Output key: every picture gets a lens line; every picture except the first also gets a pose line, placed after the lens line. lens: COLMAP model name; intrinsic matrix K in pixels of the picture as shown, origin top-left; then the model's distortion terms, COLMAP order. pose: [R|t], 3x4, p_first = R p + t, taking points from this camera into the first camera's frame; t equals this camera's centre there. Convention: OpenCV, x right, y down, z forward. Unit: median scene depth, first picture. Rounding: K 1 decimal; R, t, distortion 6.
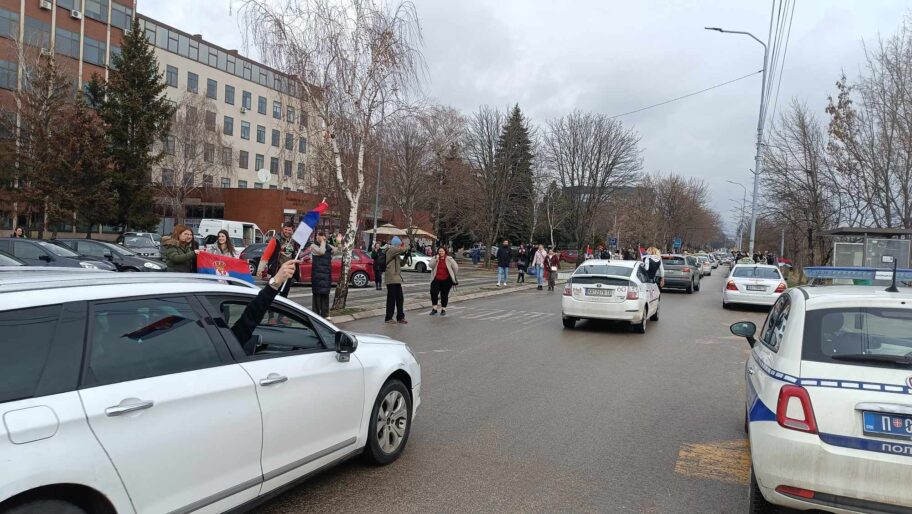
lens RADIAL K [[624.4, 0, 456.0], [0, 624.4, 257.0], [0, 0, 1]] dist [-0.004253, -0.002980]
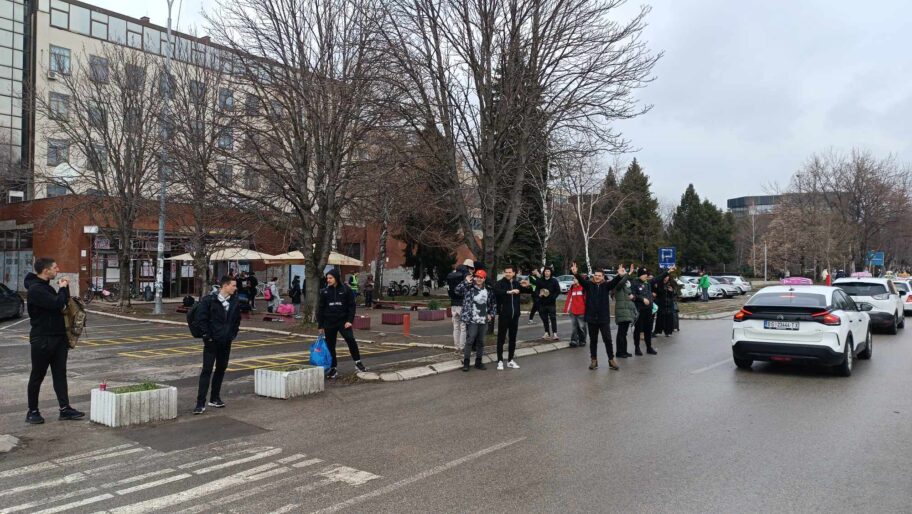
lens RADIAL K [[624.4, 0, 456.0], [0, 624.4, 257.0], [0, 0, 1]] dist [-0.004253, -0.002980]
pose [[0.964527, -0.047503, -0.259676, 0.134706], [0.033351, 0.997722, -0.058639, -0.001925], [0.261870, 0.047898, 0.963914, 0.344341]]
